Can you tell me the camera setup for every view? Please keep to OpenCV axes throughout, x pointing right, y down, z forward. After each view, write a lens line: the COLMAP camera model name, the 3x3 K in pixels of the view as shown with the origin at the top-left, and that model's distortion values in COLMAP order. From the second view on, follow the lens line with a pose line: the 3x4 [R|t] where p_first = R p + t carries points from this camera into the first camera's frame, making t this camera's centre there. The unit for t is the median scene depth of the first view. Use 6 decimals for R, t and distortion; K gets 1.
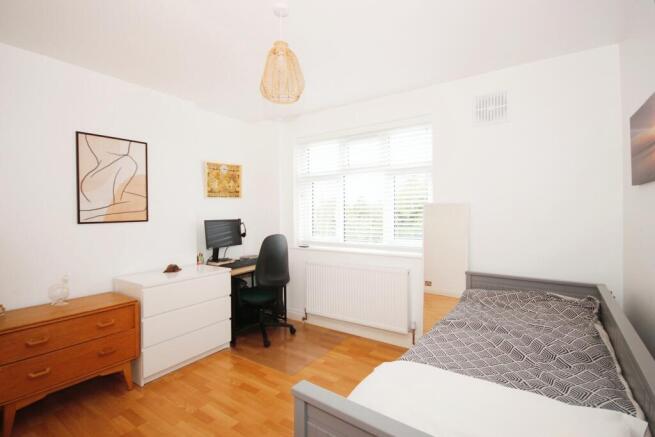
lens RADIAL K [[306.8, 0, 332.1], [0, 306.8, 216.2], [0, 0, 1]] dist [0.000040, -0.000502]
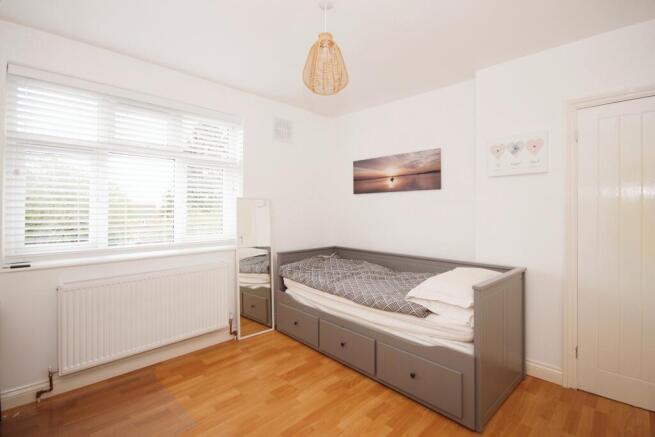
lens RADIAL K [[306.8, 0, 332.1], [0, 306.8, 216.2], [0, 0, 1]] dist [0.000040, -0.000502]
pose [[0.189085, -0.011560, 0.981893, -0.639518], [0.009546, 0.999905, 0.009934, 0.013027], [-0.981914, 0.007494, 0.189177, 0.442109]]
